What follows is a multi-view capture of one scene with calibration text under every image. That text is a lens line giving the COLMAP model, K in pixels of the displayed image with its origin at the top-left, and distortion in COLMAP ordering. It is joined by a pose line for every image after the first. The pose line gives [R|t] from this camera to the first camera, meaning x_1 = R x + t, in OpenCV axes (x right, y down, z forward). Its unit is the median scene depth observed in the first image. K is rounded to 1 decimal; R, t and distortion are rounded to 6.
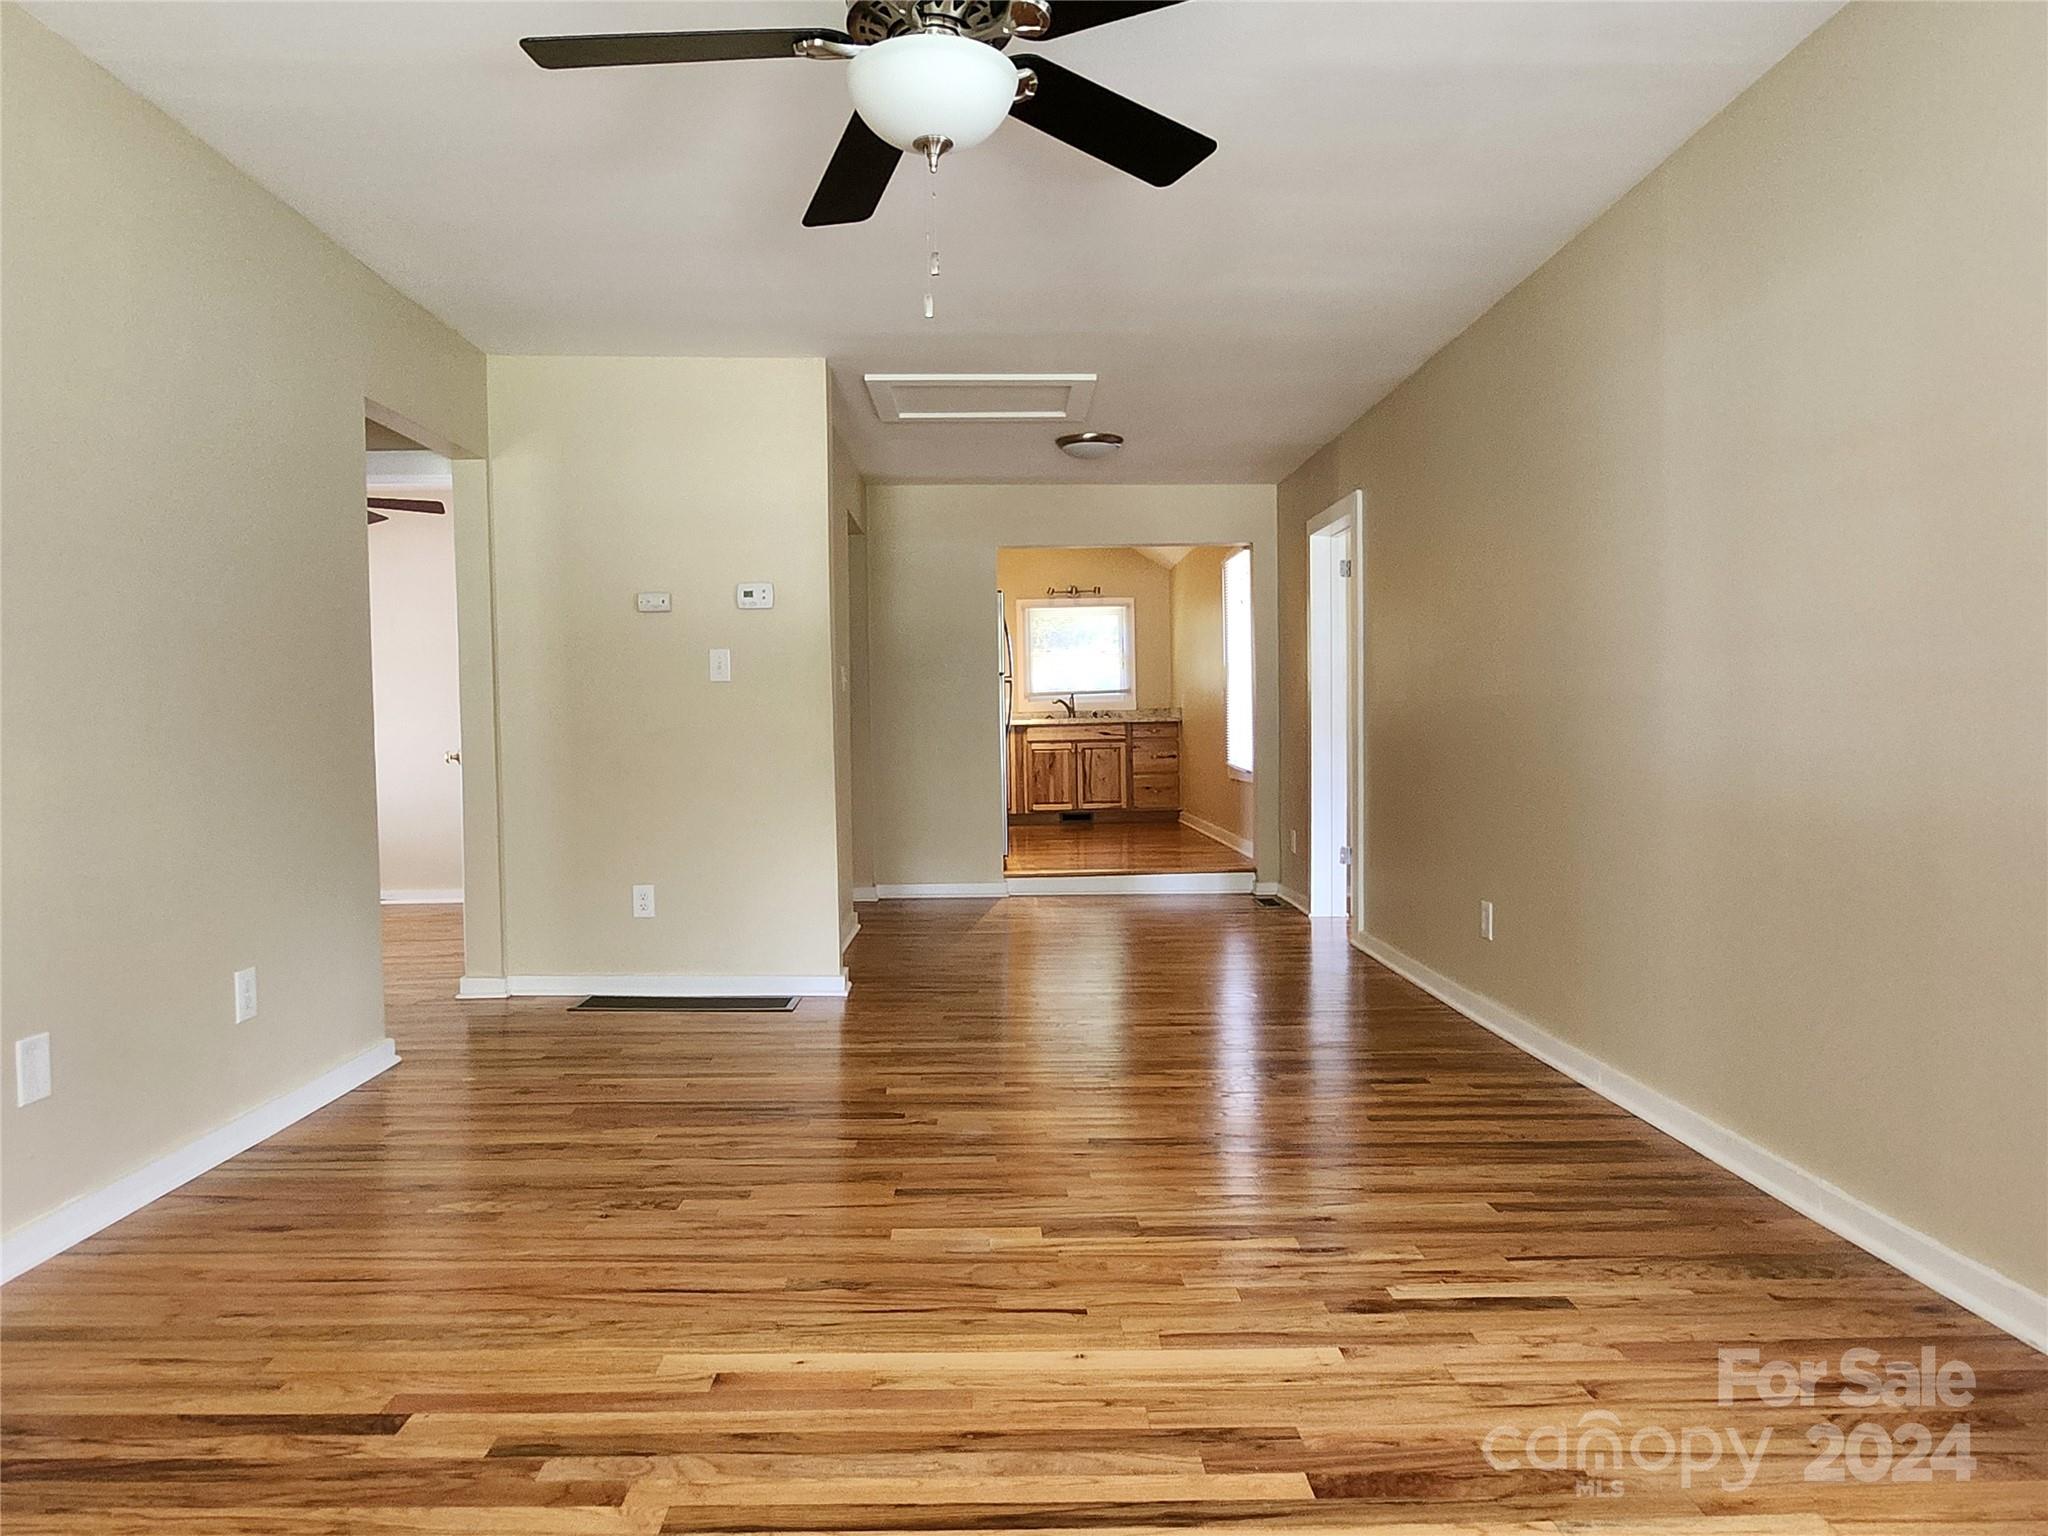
lens RADIAL K [[822.0, 0, 1023.2], [0, 822.0, 836.3], [0, 0, 1]] dist [-0.001213, 0.001142]
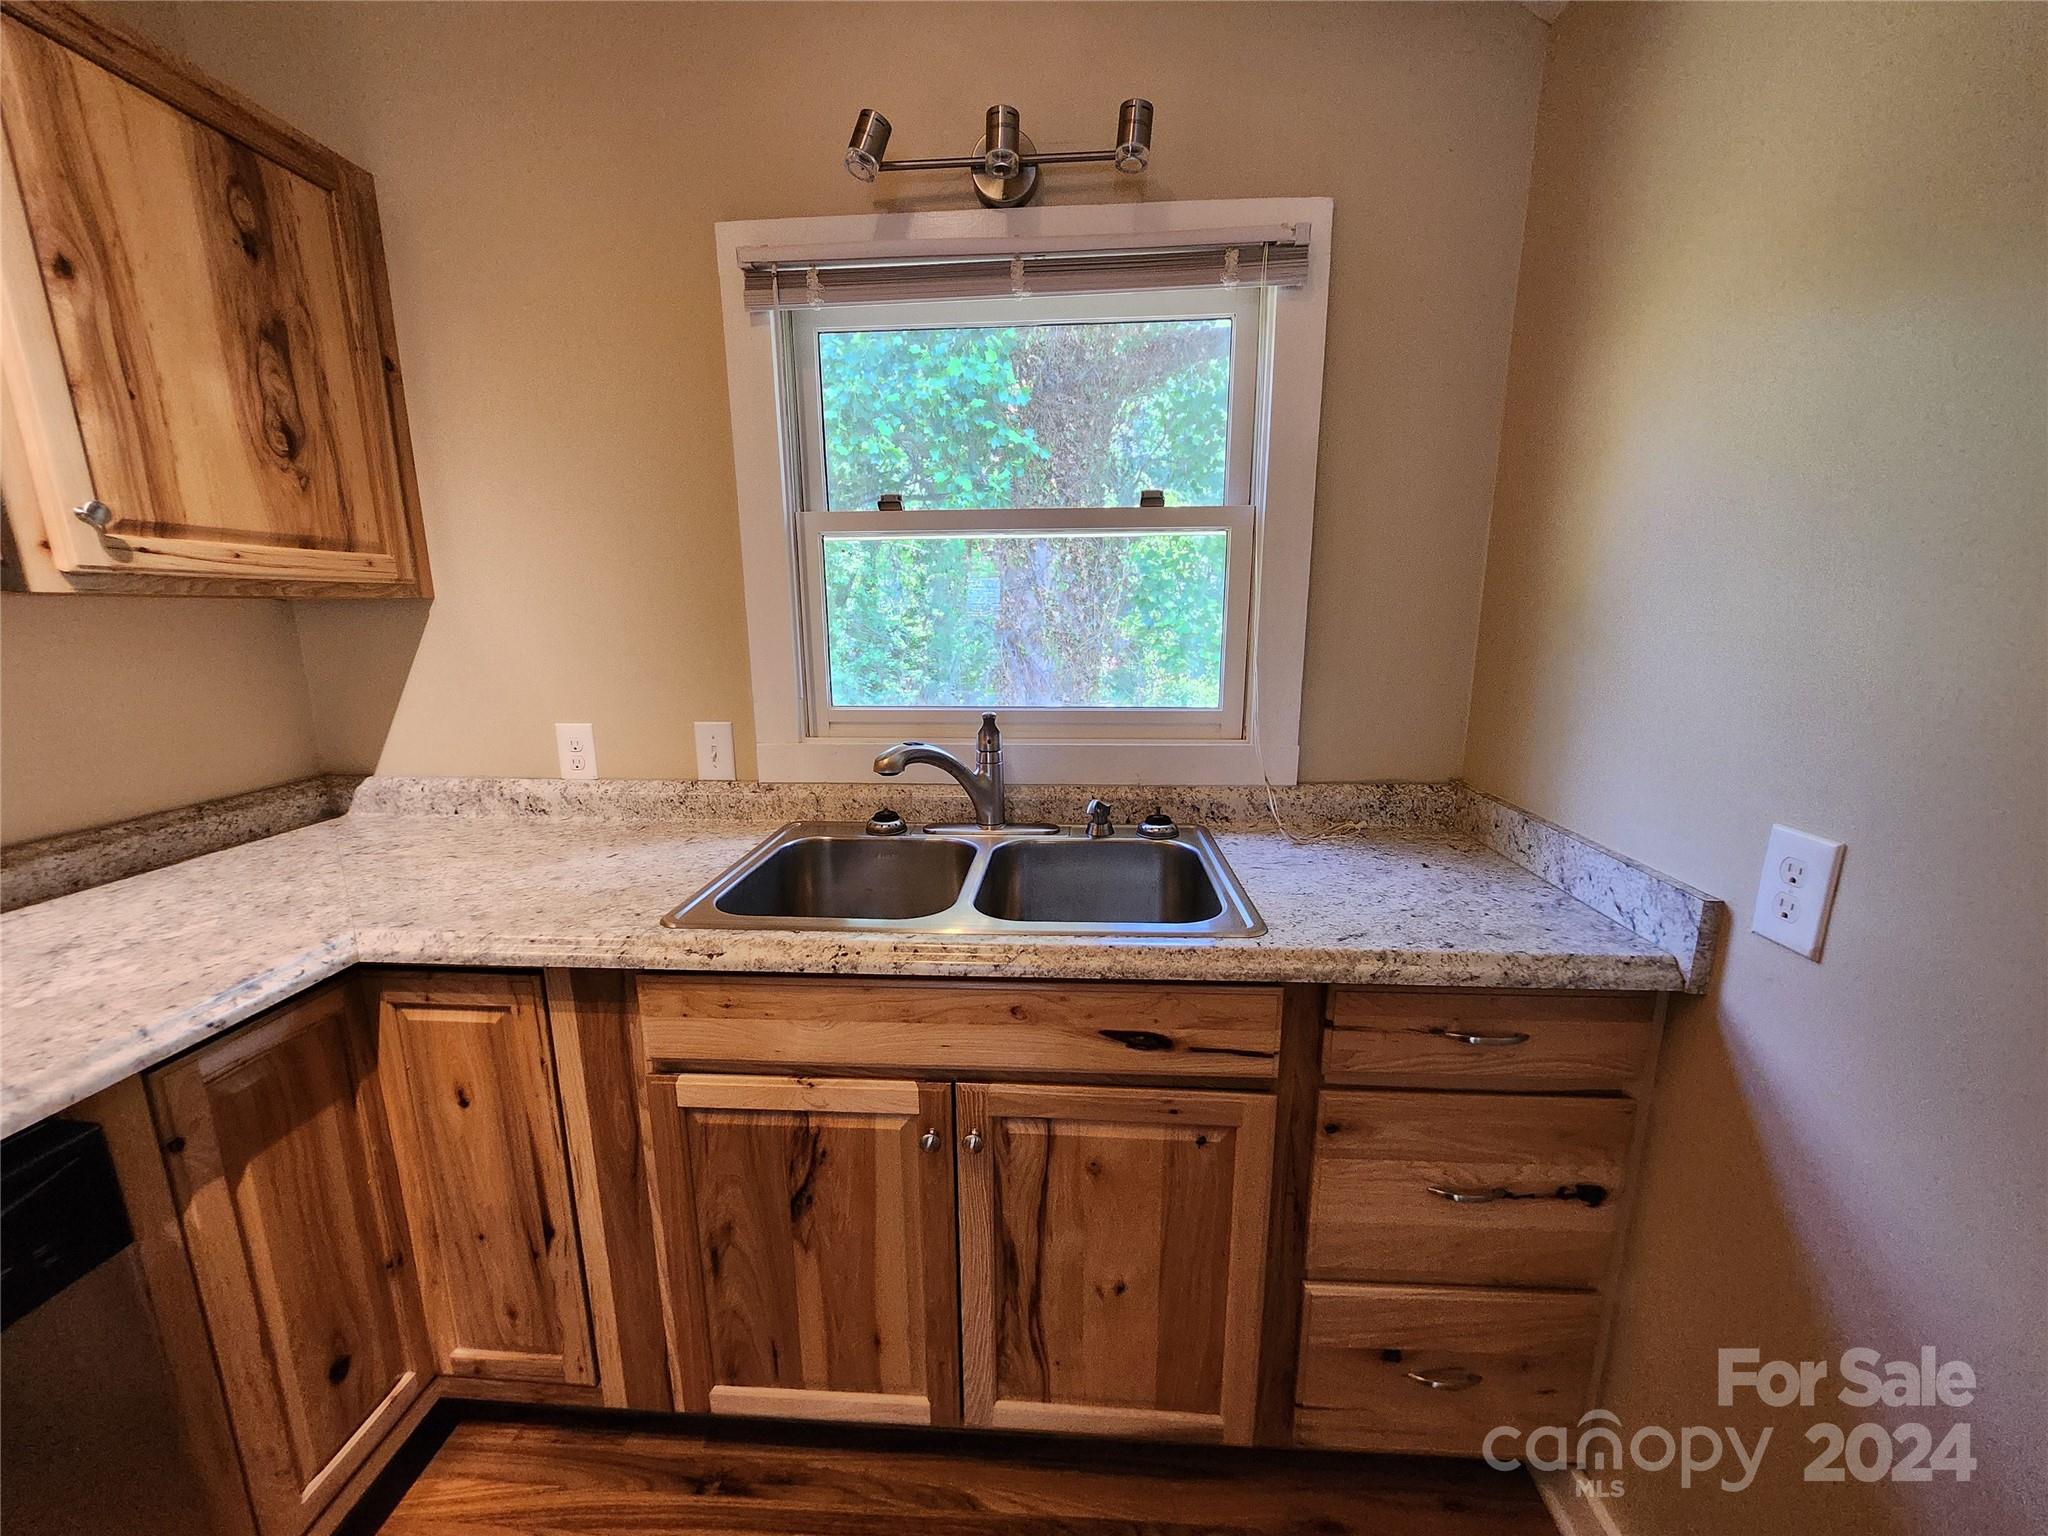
lens RADIAL K [[822.0, 0, 1010.8], [0, 822.0, 780.8], [0, 0, 1]] dist [-0.001213, 0.001142]
pose [[0.995185, 0.036737, -0.090873, 0.087228], [-0.029130, 0.996069, 0.083658, -0.182786], [0.093589, -0.080608, 0.992342, 0.842177]]
